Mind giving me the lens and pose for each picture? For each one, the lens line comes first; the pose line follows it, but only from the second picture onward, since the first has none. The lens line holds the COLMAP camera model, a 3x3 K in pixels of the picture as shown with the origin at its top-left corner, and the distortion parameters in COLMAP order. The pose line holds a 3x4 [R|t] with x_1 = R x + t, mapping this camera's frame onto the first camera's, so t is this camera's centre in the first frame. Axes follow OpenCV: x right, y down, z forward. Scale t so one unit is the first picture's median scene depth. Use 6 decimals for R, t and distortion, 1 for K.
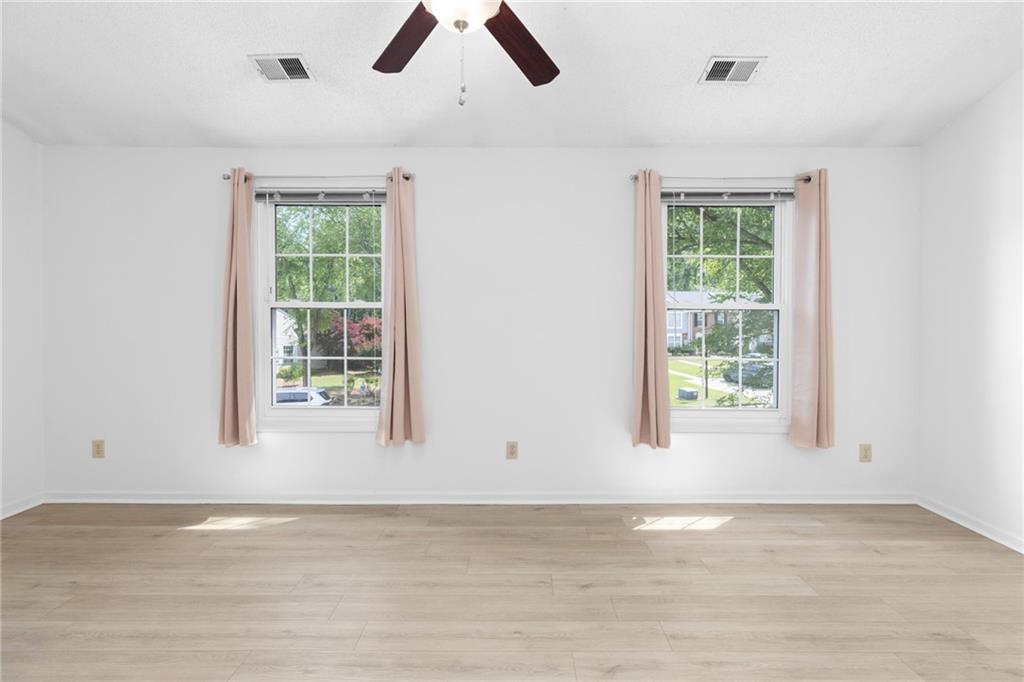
lens RADIAL K [[467.9, 0, 510.1], [0, 467.9, 324.5], [0, 0, 1]] dist [0.001958, 0.000299]
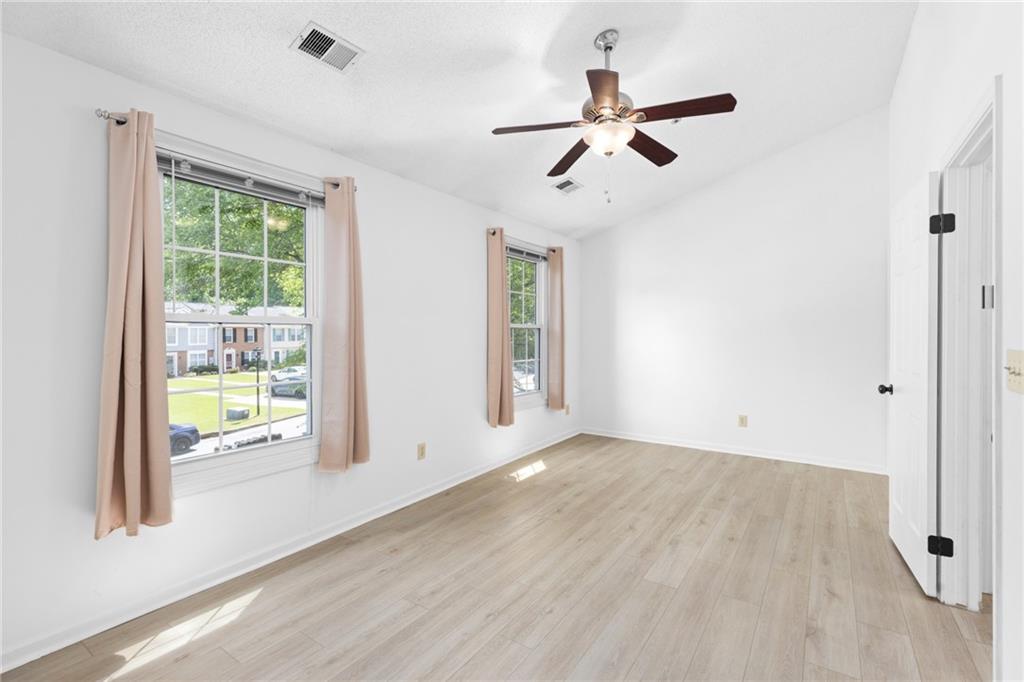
lens RADIAL K [[461.5, 0, 508.9], [0, 461.5, 336.9], [0, 0, 1]] dist [0.002622, 0.000036]
pose [[0.564498, -0.009687, 0.825377, -0.901651], [0.014155, 0.999898, 0.002054, -0.008634], [-0.825313, 0.010524, 0.564578, 0.219148]]
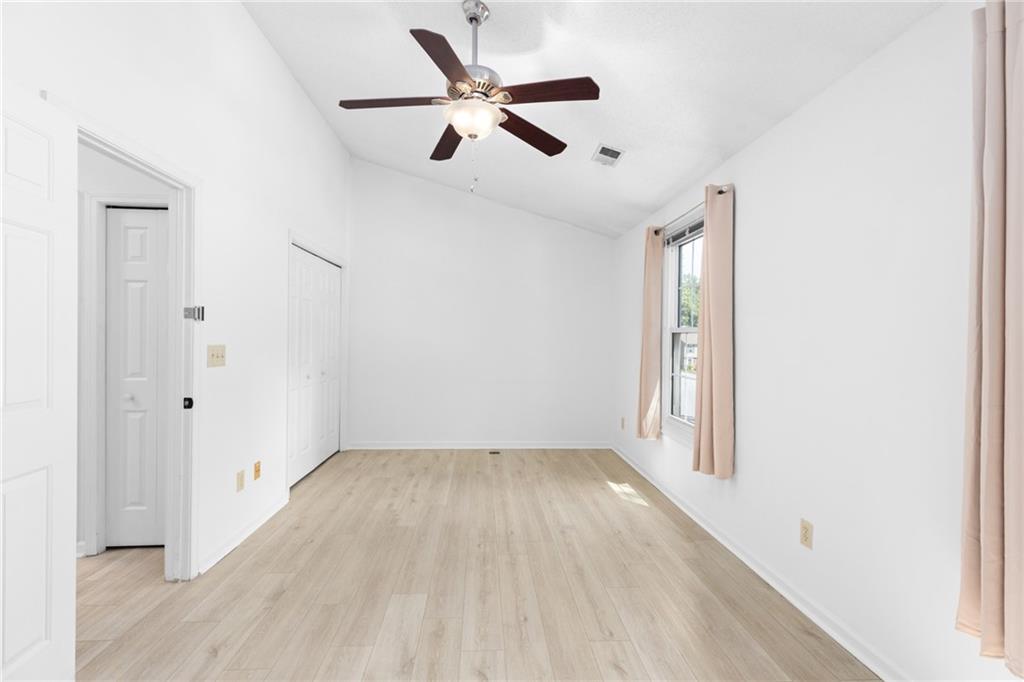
lens RADIAL K [[461.5, 0, 508.9], [0, 461.5, 336.9], [0, 0, 1]] dist [0.002622, 0.000036]
pose [[0.068620, -0.002679, -0.997639, 0.746559], [-0.023822, 0.999707, -0.004324, -0.011341], [0.997358, 0.024063, 0.068536, 0.574046]]
